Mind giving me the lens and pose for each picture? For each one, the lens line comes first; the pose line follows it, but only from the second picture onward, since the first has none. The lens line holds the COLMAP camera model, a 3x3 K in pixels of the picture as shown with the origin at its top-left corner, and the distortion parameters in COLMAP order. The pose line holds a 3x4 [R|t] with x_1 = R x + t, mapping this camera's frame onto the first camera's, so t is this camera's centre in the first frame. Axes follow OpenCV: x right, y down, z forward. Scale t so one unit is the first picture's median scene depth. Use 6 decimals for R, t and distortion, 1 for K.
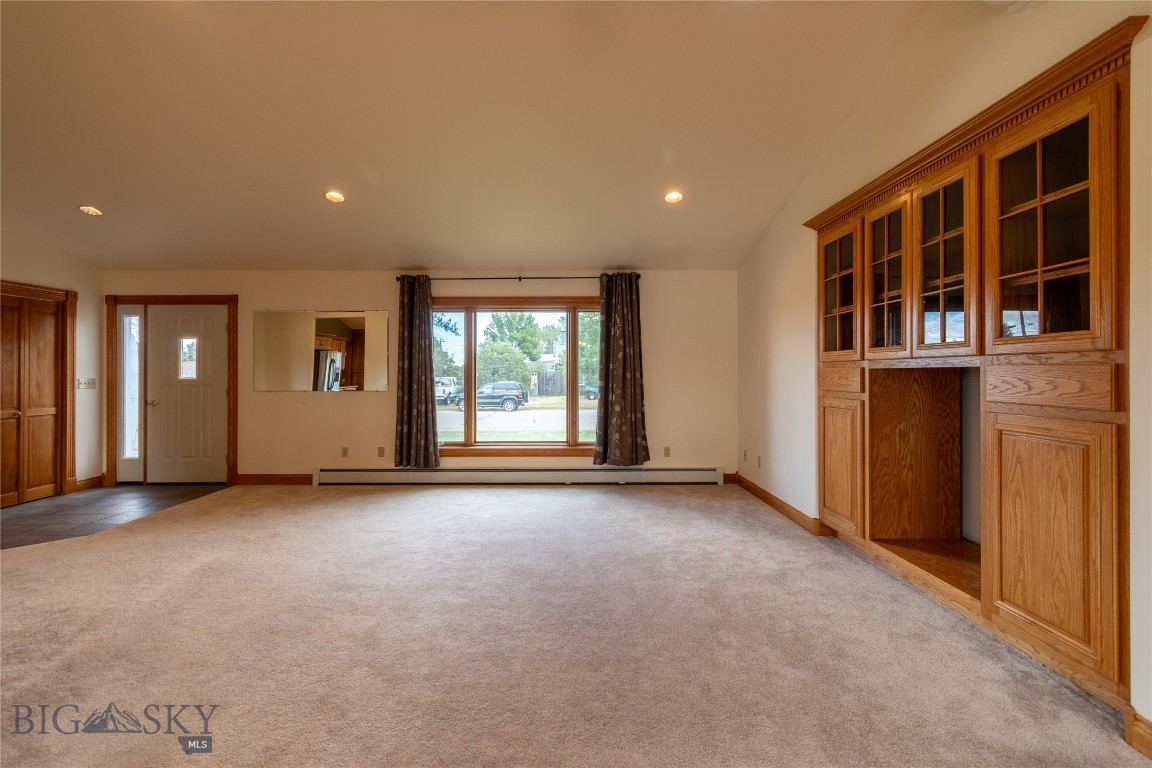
lens RADIAL K [[518.6, 0, 570.0], [0, 518.6, 372.8], [0, 0, 1]] dist [-0.001454, 0.000989]
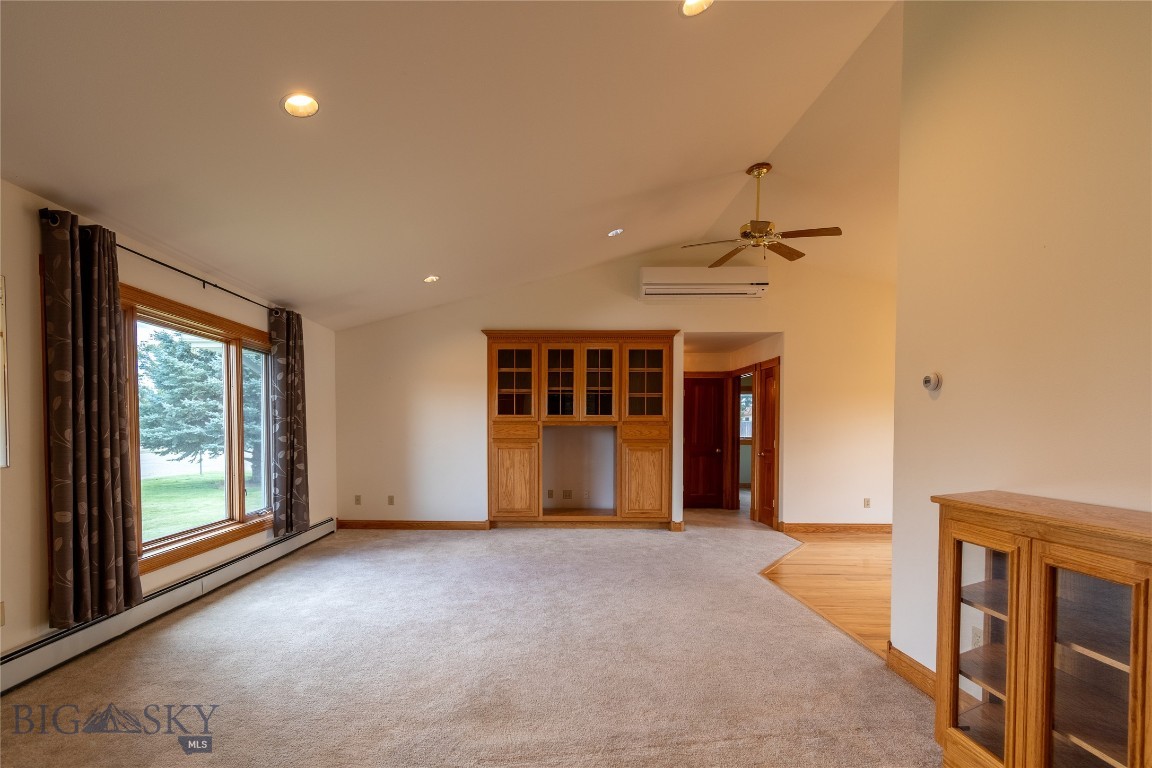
lens RADIAL K [[518.6, 0, 537.8], [0, 518.6, 437.3], [0, 0, 1]] dist [-0.001454, 0.000989]
pose [[0.034025, -0.016361, 0.999287, -1.168227], [-0.003573, 0.999858, 0.016492, 0.003767], [-0.999415, -0.004132, 0.033961, 0.845835]]
